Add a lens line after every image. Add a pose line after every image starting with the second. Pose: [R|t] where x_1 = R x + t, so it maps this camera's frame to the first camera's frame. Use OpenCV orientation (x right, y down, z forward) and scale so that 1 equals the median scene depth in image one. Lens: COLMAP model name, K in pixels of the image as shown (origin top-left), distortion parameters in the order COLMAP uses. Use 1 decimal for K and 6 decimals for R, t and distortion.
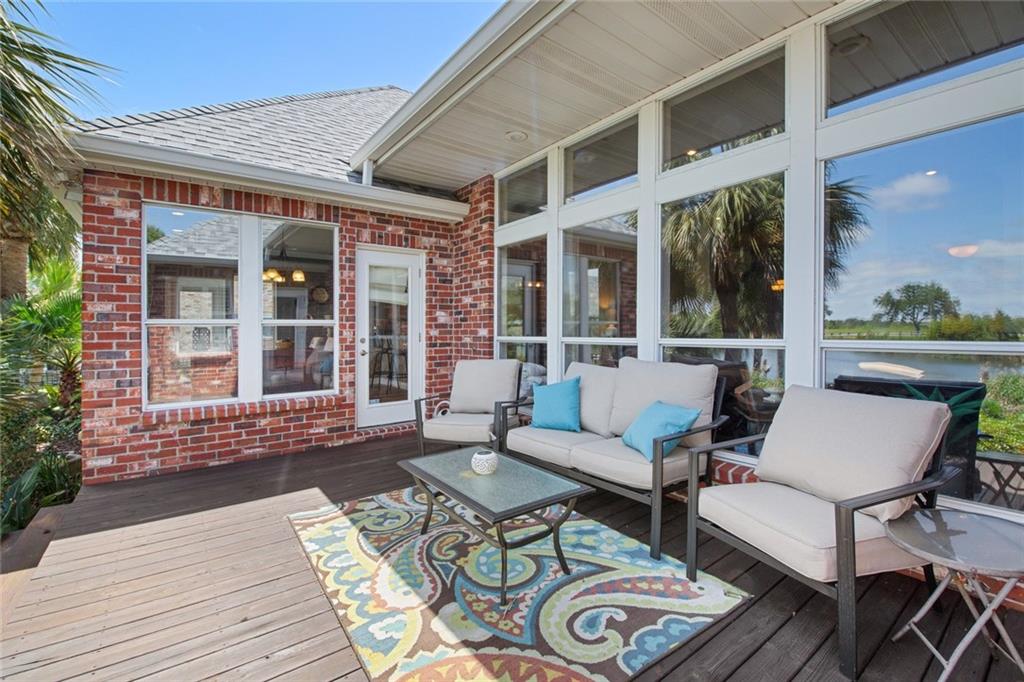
lens RADIAL K [[437.6, 0, 492.0], [0, 437.6, 334.8], [0, 0, 1]] dist [-0.003912, -0.000490]
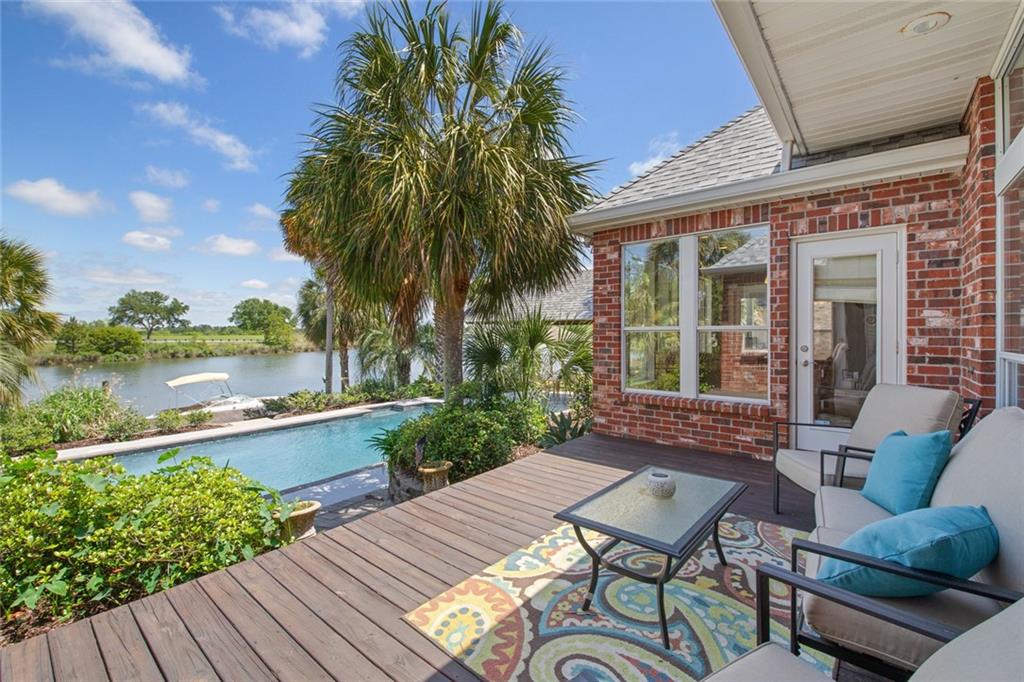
lens RADIAL K [[437.6, 0, 510.2], [0, 437.6, 332.7], [0, 0, 1]] dist [-0.003912, -0.000490]
pose [[0.244006, 0.007322, -0.969746, 0.433737], [-0.012177, 0.999916, 0.004486, -0.016381], [0.969697, 0.010714, 0.244075, 0.255245]]
